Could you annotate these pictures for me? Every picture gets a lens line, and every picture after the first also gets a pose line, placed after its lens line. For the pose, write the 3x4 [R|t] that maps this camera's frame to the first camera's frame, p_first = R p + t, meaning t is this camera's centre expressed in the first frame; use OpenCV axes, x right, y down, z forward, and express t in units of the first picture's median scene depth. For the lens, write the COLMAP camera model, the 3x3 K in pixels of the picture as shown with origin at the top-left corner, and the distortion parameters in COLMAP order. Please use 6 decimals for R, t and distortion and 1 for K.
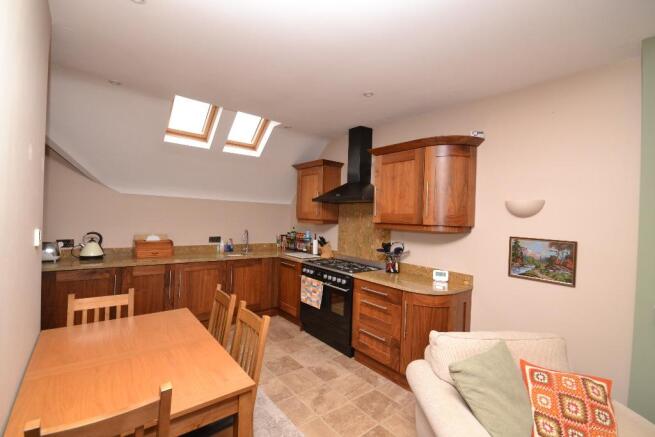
lens RADIAL K [[291.0, 0, 326.9], [0, 291.0, 217.2], [0, 0, 1]] dist [-0.004623, 0.000220]
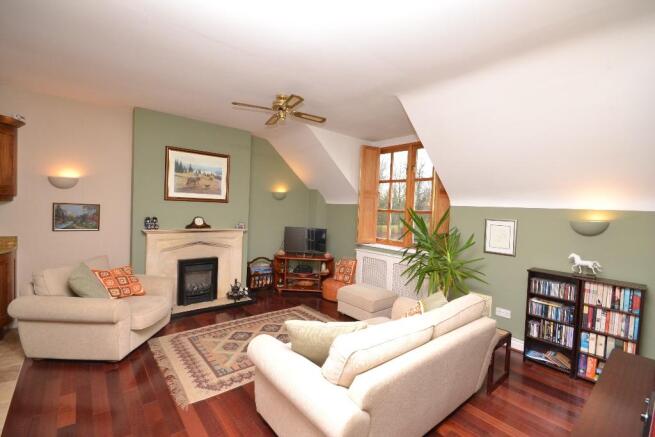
lens RADIAL K [[291.0, 0, 325.7], [0, 291.0, 217.4], [0, 0, 1]] dist [-0.004623, 0.000220]
pose [[-0.021342, -0.076762, 0.996821, -0.582115], [-0.041366, 0.996262, 0.075833, -0.016050], [-0.998916, -0.039616, -0.024437, -0.198583]]
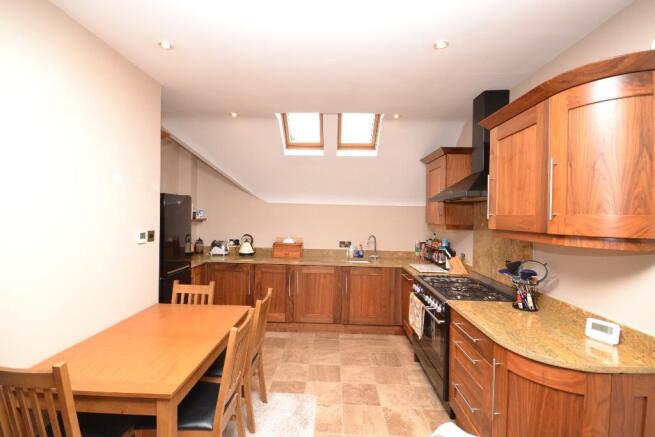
lens RADIAL K [[300.6, 0, 327.0], [0, 300.6, 215.9], [0, 0, 1]] dist [0.003769, -0.000646]
pose [[0.759821, -0.018577, -0.649866, 0.332152], [0.005344, 0.999736, -0.022330, 0.001675], [0.650110, 0.013494, 0.759720, 0.230329]]
